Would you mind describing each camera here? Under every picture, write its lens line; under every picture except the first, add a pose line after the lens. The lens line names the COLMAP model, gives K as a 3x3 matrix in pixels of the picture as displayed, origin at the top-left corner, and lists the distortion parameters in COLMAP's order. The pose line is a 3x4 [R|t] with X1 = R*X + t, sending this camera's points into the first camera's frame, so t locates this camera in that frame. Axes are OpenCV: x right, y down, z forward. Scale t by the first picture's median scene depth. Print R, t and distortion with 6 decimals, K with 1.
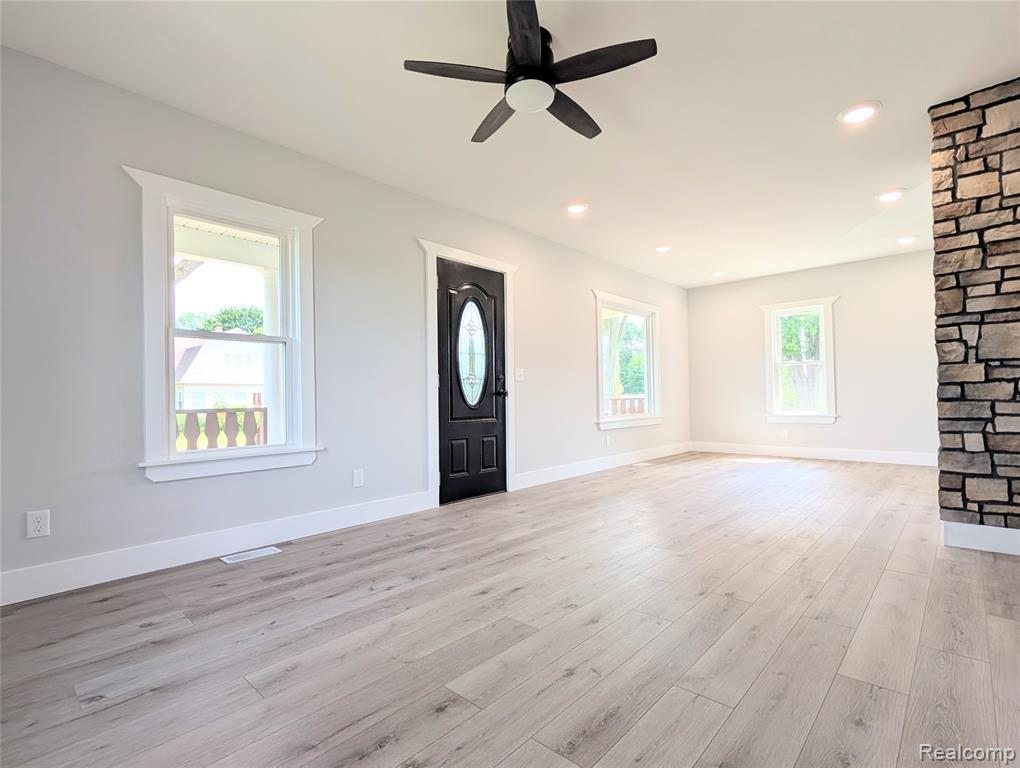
lens RADIAL K [[535.6, 0, 510.0], [0, 535.6, 384.0], [0, 0, 1]] dist [0.001626, -0.000388]
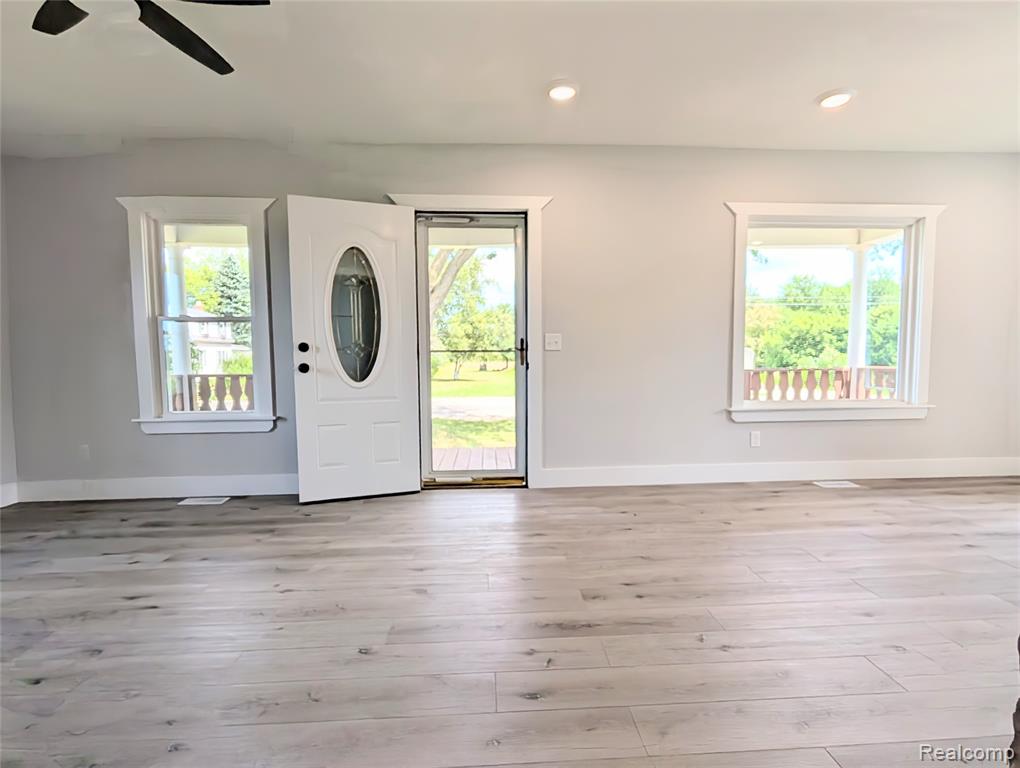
lens RADIAL K [[535.6, 0, 510.0], [0, 535.6, 384.0], [0, 0, 1]] dist [0.001626, -0.000388]
pose [[0.700835, 0.058994, -0.710880, 0.751504], [0.010450, 0.995618, 0.092925, -0.038756], [0.713247, -0.072554, 0.697147, 0.615050]]
